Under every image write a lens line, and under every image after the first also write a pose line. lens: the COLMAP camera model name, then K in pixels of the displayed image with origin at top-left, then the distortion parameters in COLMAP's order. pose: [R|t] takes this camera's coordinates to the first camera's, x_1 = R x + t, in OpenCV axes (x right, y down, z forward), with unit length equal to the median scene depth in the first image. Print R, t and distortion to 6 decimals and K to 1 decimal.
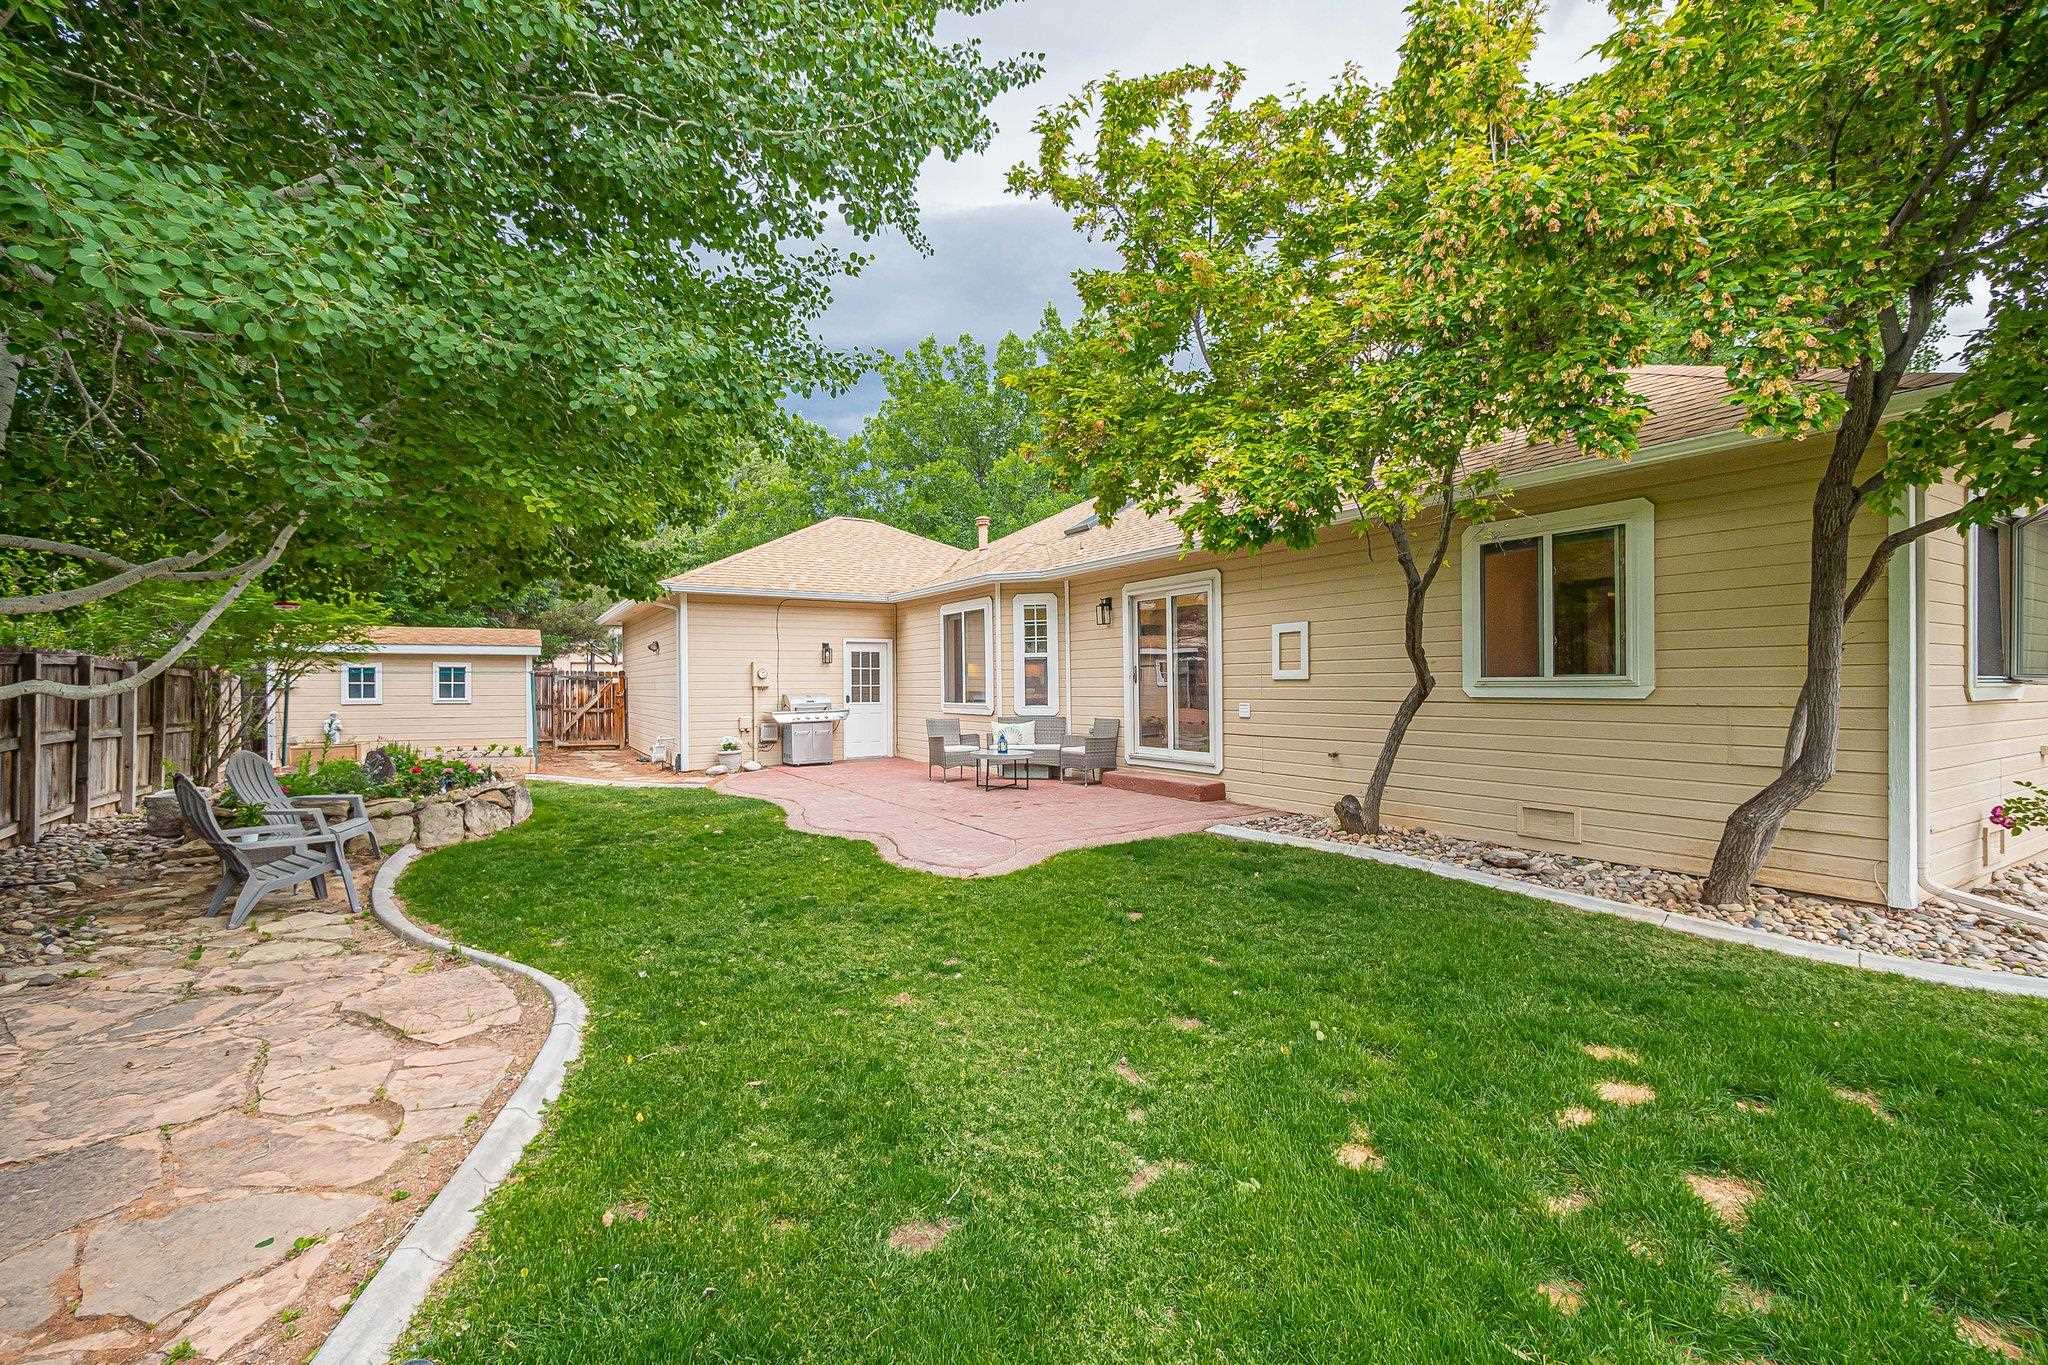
lens RADIAL K [[864.6, 0, 1022.8], [0, 864.6, 686.8], [0, 0, 1]] dist [-0.003059, 0.000425]
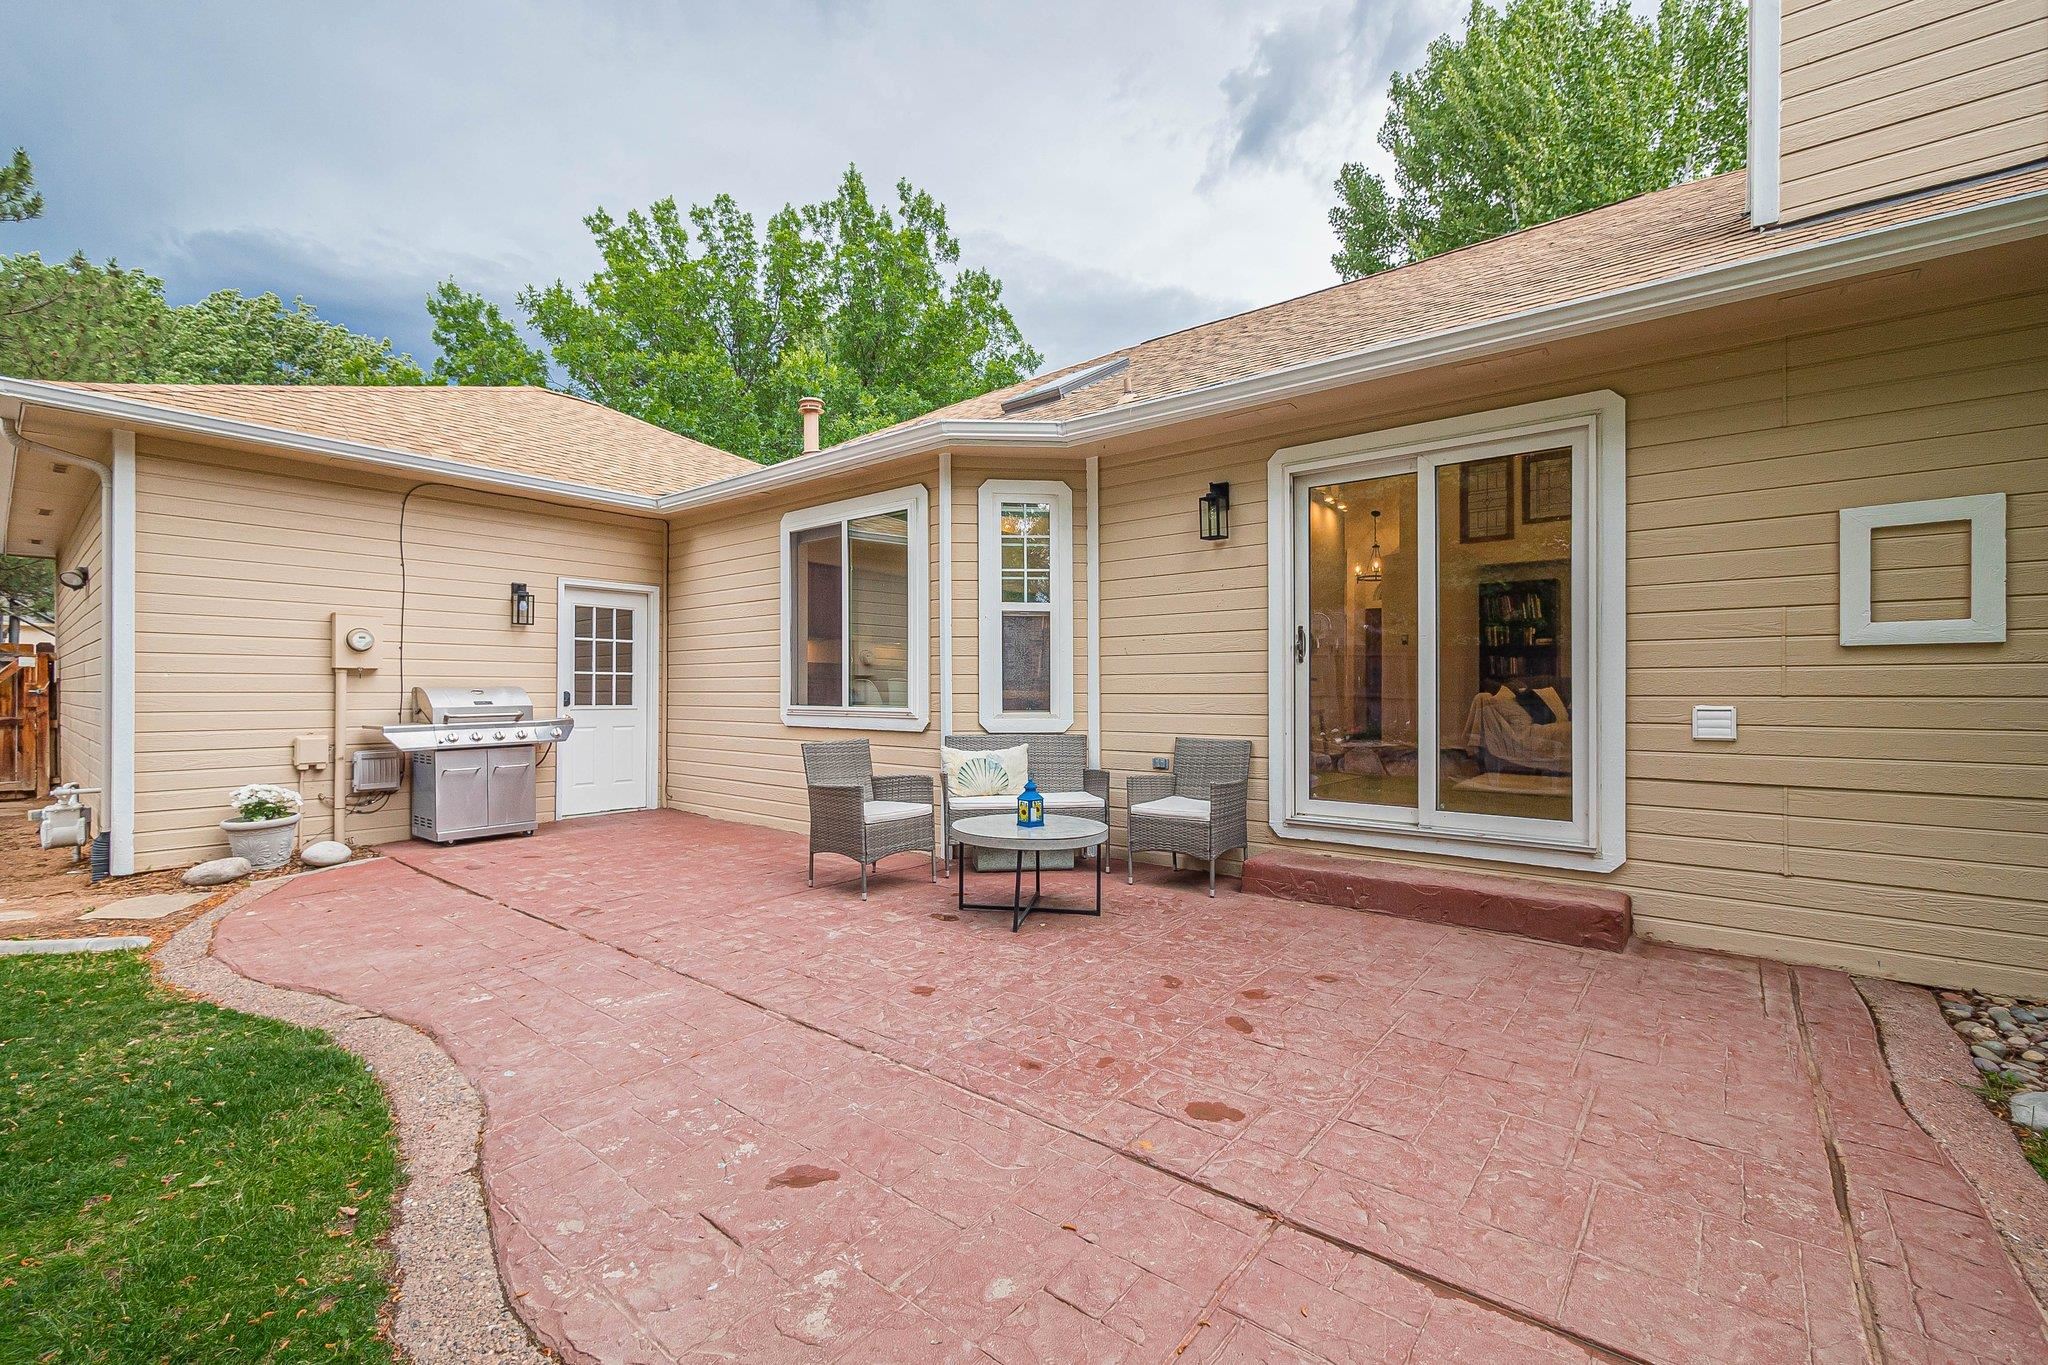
lens RADIAL K [[868.1, 0, 1031.0], [0, 868.1, 695.0], [0, 0, 1]] dist [-0.000584, -0.000048]
pose [[0.943169, 0.007910, 0.332220, -0.125577], [-0.008070, 0.999967, -0.000896, 0.011229], [-0.332216, -0.001836, 0.943201, 0.472228]]
